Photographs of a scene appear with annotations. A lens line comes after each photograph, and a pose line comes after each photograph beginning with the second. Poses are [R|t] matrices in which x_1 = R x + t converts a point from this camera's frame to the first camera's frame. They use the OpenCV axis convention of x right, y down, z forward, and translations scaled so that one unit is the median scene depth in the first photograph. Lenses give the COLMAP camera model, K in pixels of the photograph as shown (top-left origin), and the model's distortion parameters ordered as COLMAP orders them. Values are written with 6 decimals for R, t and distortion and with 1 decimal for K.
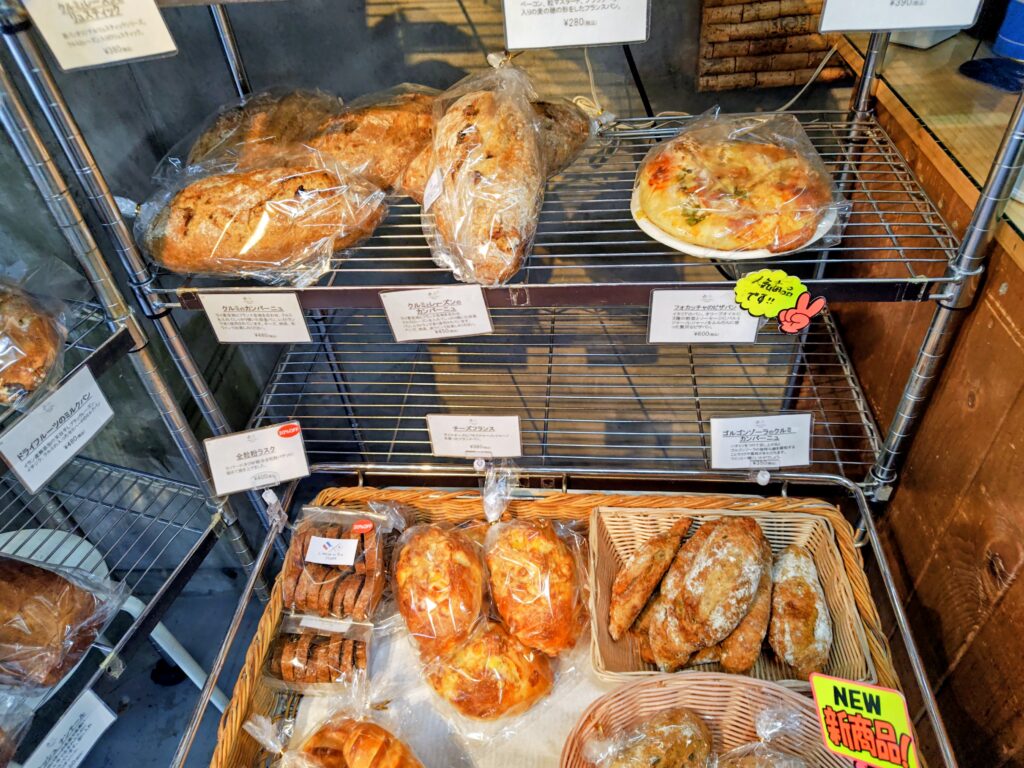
lens RADIAL K [[718.9, 0, 509.0], [0, 718.9, 381.6], [0, 0, 1]] dist [0.069393, -0.074159]
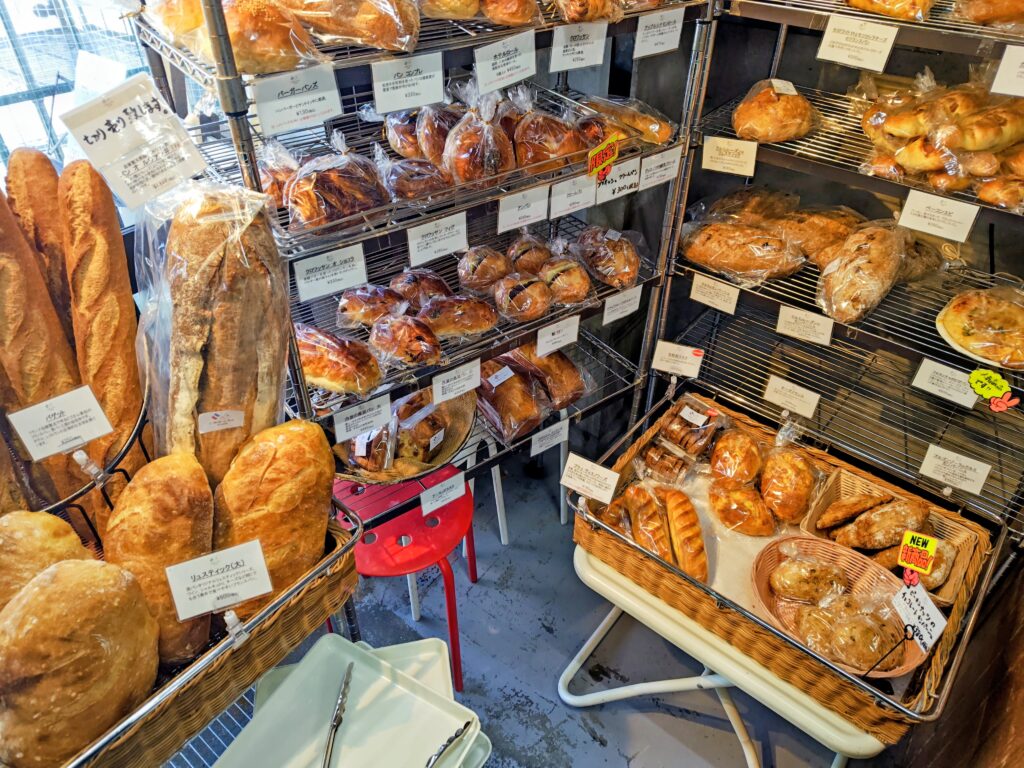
lens RADIAL K [[718.9, 0, 509.0], [0, 718.9, 381.6], [0, 0, 1]] dist [0.069393, -0.074159]
pose [[0.825396, 0.421118, -0.376006, 0.041559], [-0.431248, 0.900137, 0.061469, 0.258640], [0.364343, 0.111415, 0.924576, -1.061011]]
